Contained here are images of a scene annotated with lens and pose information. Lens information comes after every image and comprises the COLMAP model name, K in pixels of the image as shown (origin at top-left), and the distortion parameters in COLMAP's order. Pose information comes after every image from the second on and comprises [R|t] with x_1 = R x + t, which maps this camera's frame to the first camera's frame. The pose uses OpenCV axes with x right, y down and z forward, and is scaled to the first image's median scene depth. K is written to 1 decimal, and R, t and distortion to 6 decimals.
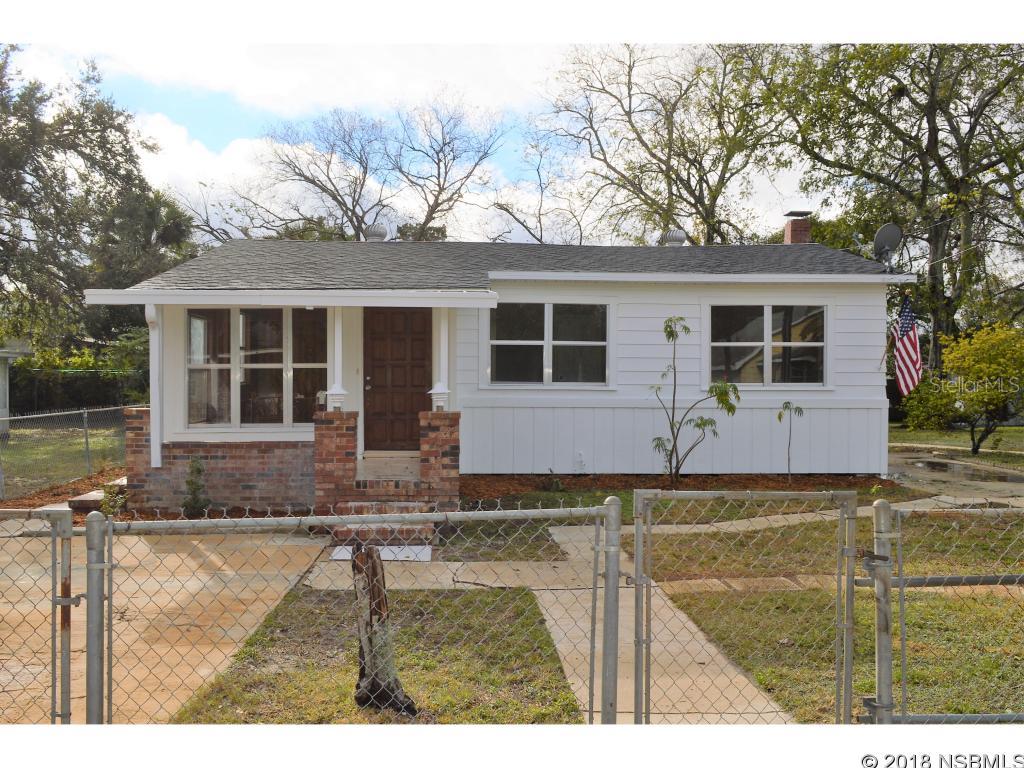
lens RADIAL K [[957.5, 0, 512.5], [0, 957.5, 386.0], [0, 0, 1]] dist [-0.009877, 0.000000]
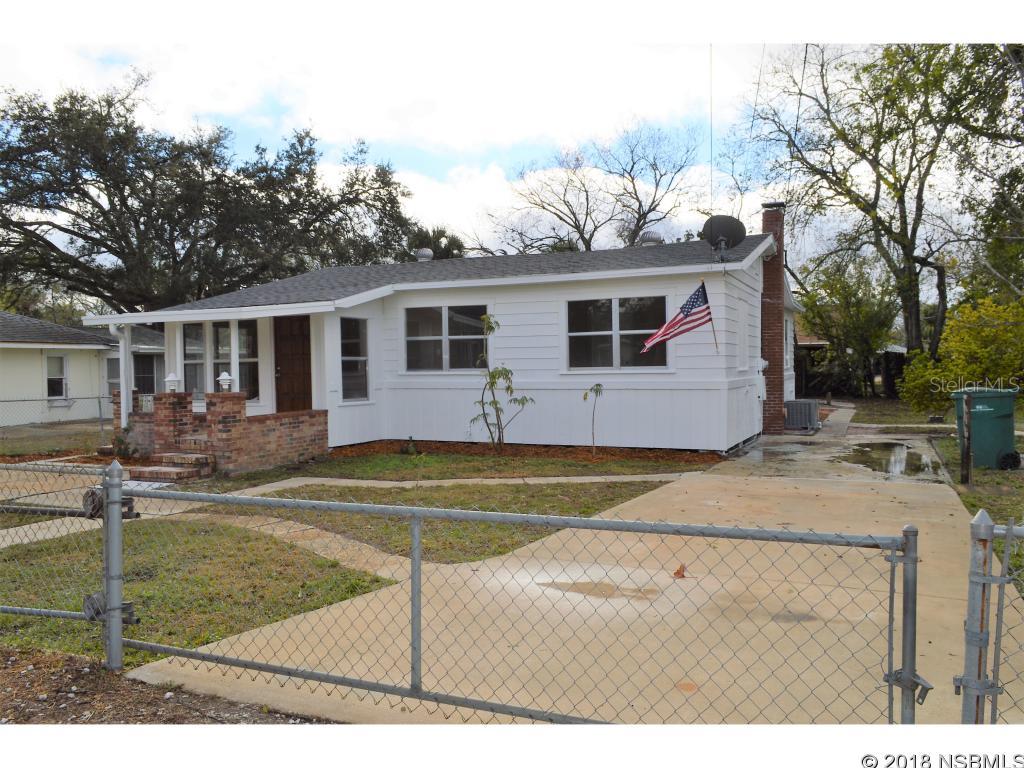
lens RADIAL K [[821.2, 0, 514.4], [0, 821.2, 383.4], [0, 0, 1]] dist [0.016199, -0.014030]
pose [[0.903603, -0.005510, -0.428335, 0.581421], [0.012005, 0.999850, 0.012464, 0.002903], [0.428203, -0.016405, 0.903534, 0.060458]]
